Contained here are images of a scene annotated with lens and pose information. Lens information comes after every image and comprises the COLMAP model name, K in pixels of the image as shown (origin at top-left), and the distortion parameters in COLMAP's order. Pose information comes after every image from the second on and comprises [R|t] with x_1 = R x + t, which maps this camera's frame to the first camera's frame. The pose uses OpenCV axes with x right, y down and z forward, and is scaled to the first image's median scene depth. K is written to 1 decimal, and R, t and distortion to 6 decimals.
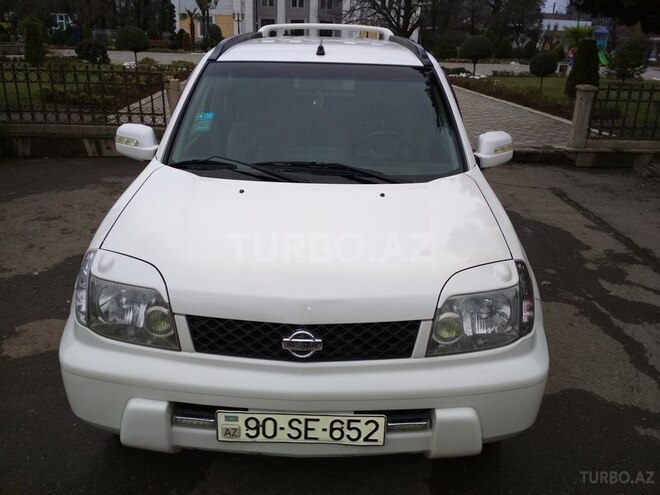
lens RADIAL K [[583.5, 0, 330.0], [0, 583.5, 247.5], [0, 0, 1]] dist [0.106227, -0.166116]
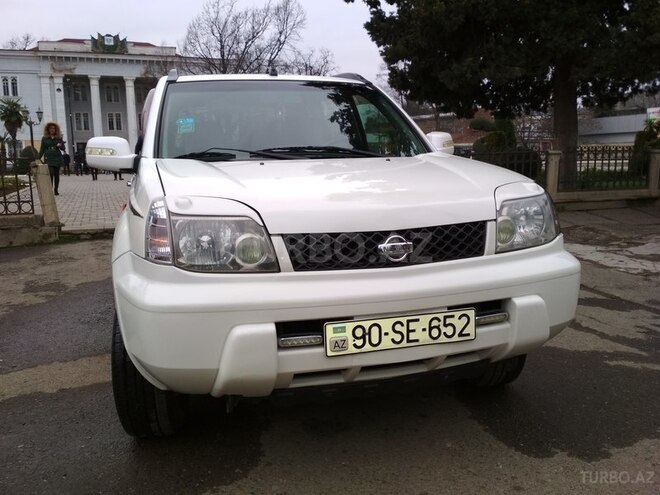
lens RADIAL K [[583.5, 0, 330.0], [0, 583.5, 247.5], [0, 0, 1]] dist [0.106227, -0.166116]
pose [[0.956026, -0.095662, 0.277242, -0.447030], [0.144954, 0.975900, -0.163119, 0.312485], [-0.254957, 0.196133, 0.946852, 0.019959]]
